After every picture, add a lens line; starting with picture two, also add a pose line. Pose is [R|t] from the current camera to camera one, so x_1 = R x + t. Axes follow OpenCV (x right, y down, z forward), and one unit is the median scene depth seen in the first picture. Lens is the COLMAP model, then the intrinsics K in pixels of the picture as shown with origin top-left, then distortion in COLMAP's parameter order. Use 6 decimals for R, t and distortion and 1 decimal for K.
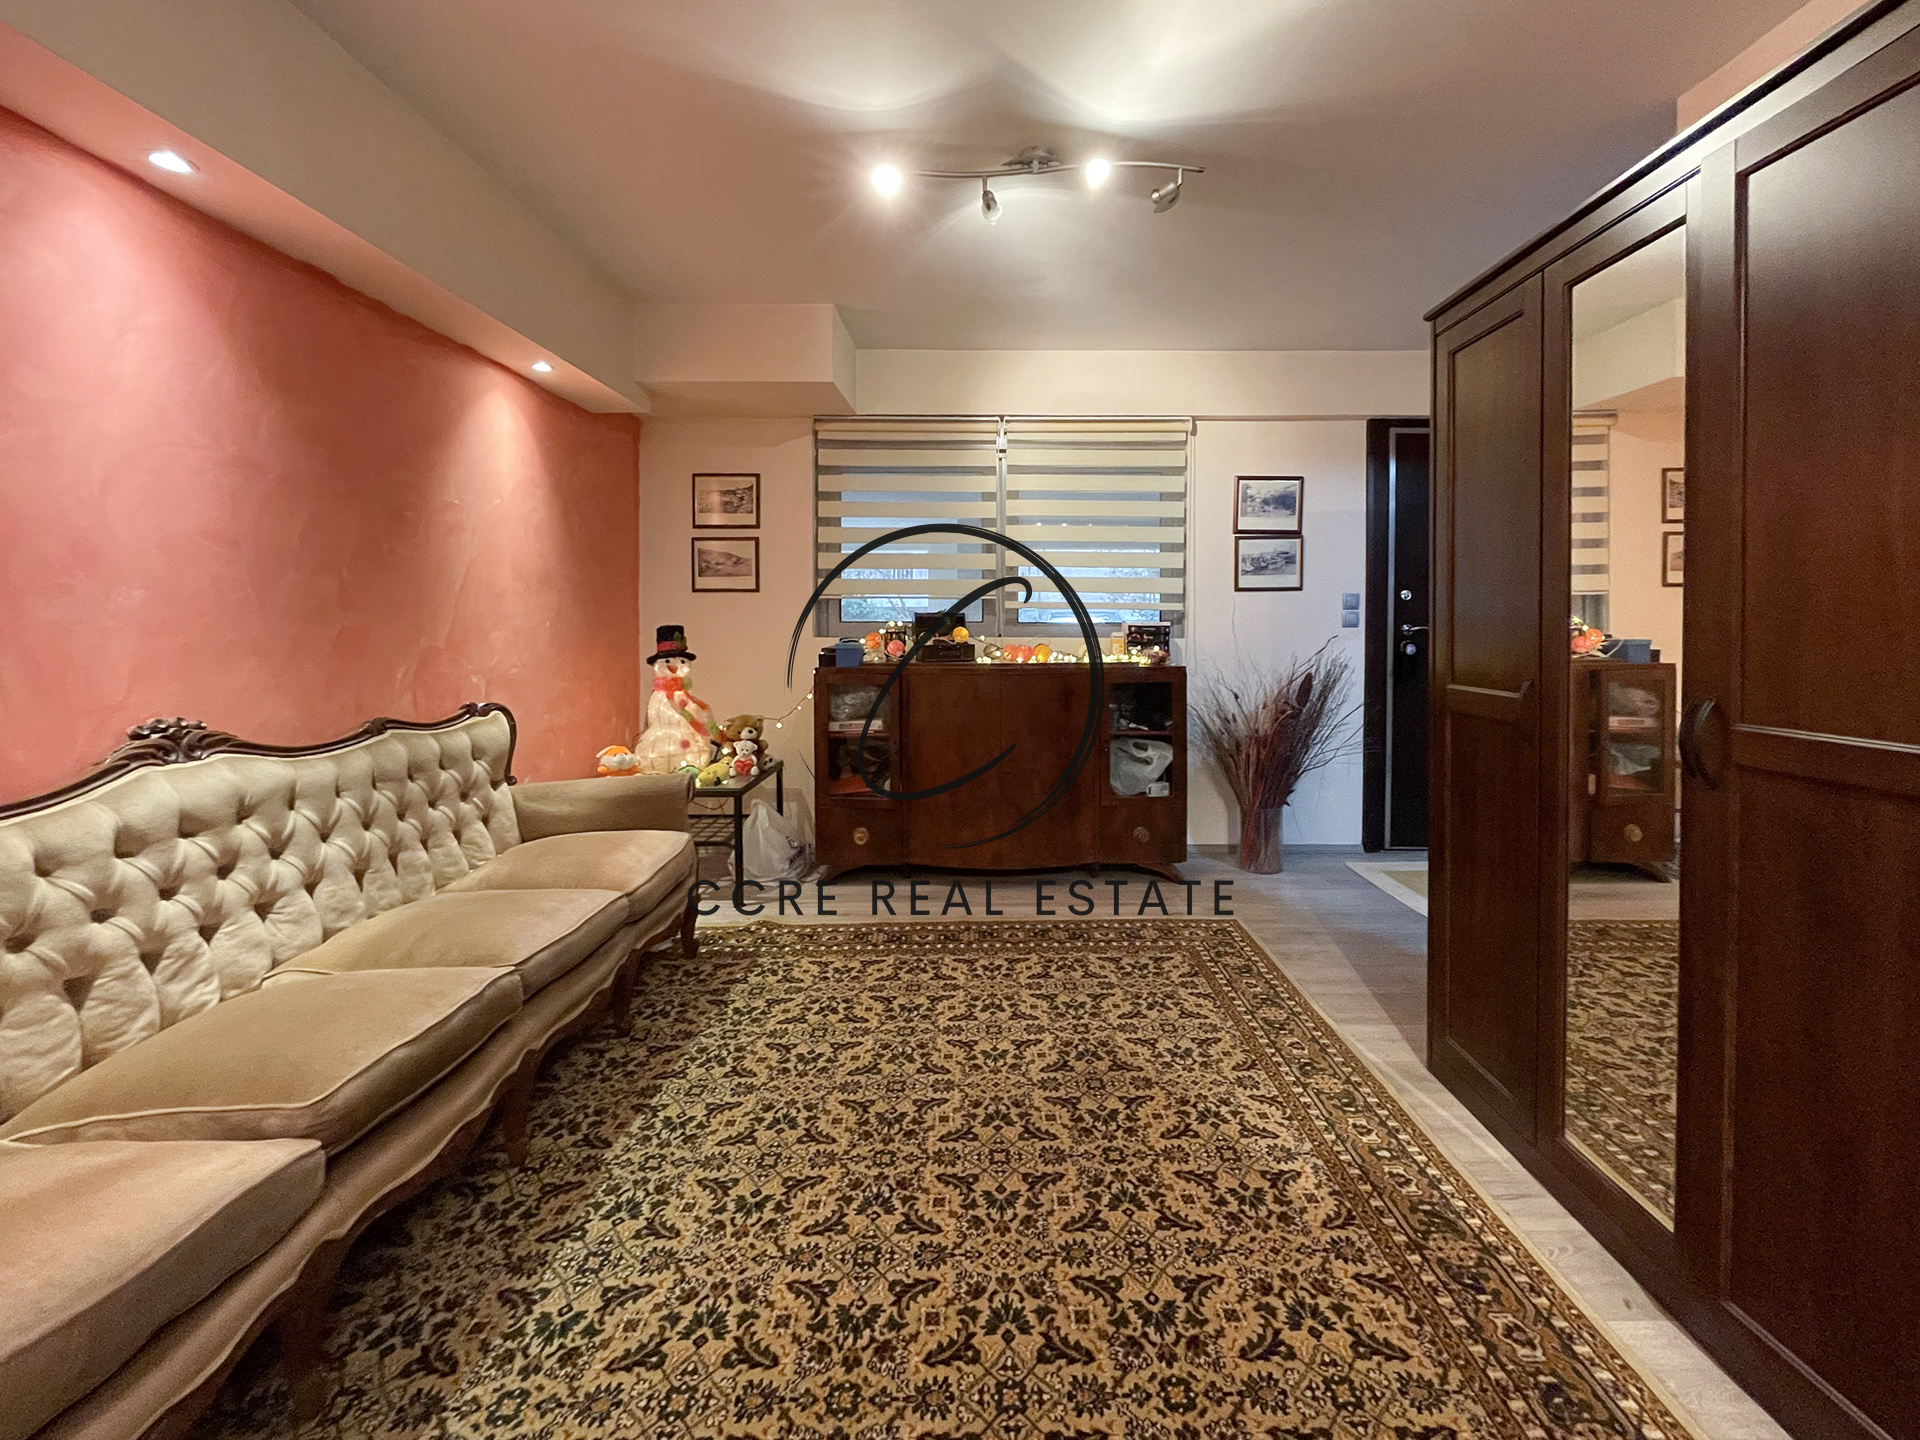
lens RADIAL K [[856.7, 0, 960.0], [0, 856.7, 720.0], [0, 0, 1]] dist [0.002292, 0.001269]
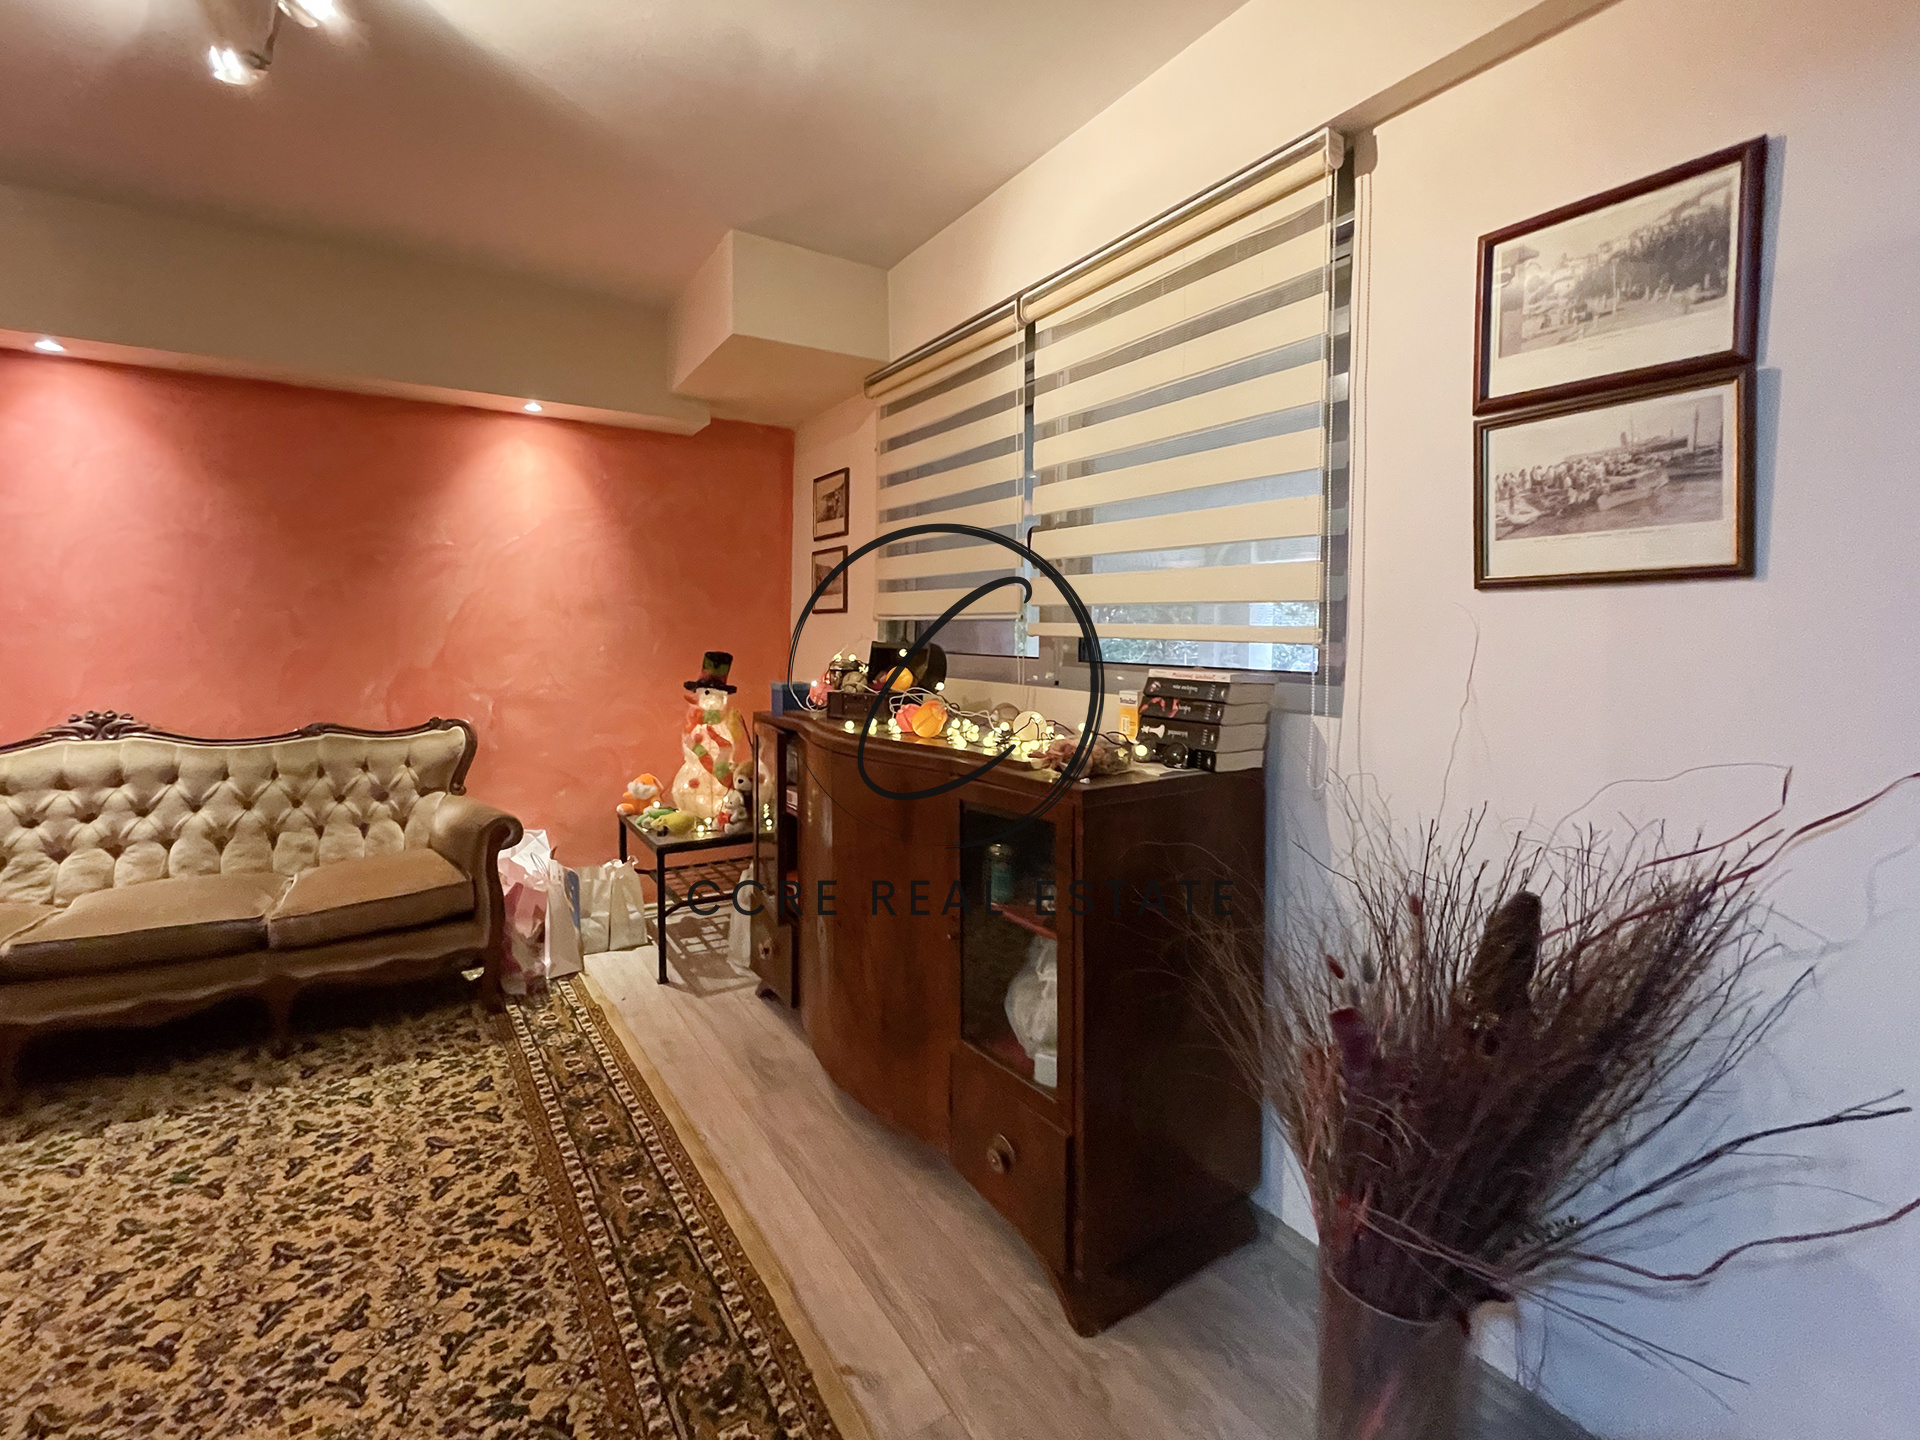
lens RADIAL K [[845.4, 0, 958.4], [0, 845.4, 707.0], [0, 0, 1]] dist [0.000755, 0.000361]
pose [[0.512465, 0.082162, -0.854768, 0.595452], [-0.105498, 0.993895, 0.032286, -0.113978], [0.852203, 0.073631, 0.518005, 0.797852]]
